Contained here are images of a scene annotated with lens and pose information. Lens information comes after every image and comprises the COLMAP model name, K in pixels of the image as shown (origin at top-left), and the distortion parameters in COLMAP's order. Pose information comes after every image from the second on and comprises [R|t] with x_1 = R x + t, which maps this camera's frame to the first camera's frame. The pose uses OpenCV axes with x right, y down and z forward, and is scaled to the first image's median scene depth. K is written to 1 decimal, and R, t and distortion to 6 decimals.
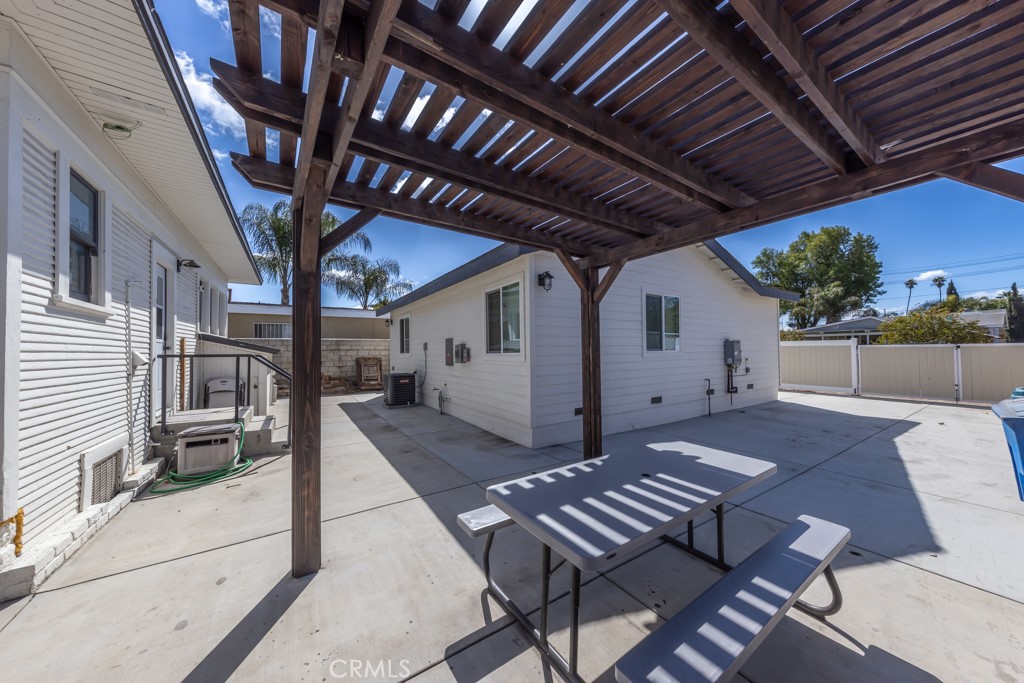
lens RADIAL K [[336.0, 0, 516.7], [0, 336.0, 344.8], [0, 0, 1]] dist [-0.000646, -0.000009]
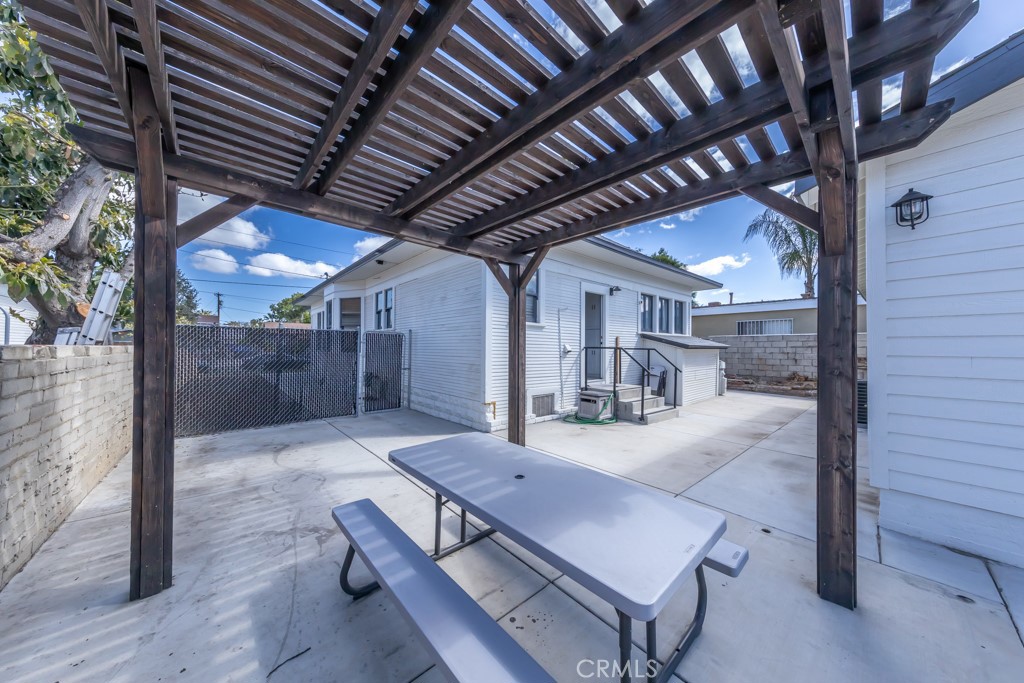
lens RADIAL K [[336.0, 0, 516.7], [0, 336.0, 344.8], [0, 0, 1]] dist [-0.000646, -0.000009]
pose [[0.132348, 0.003604, -0.991197, 0.492632], [0.004000, 0.999983, 0.004170, 0.008758], [0.991195, -0.004516, 0.132331, 0.331508]]
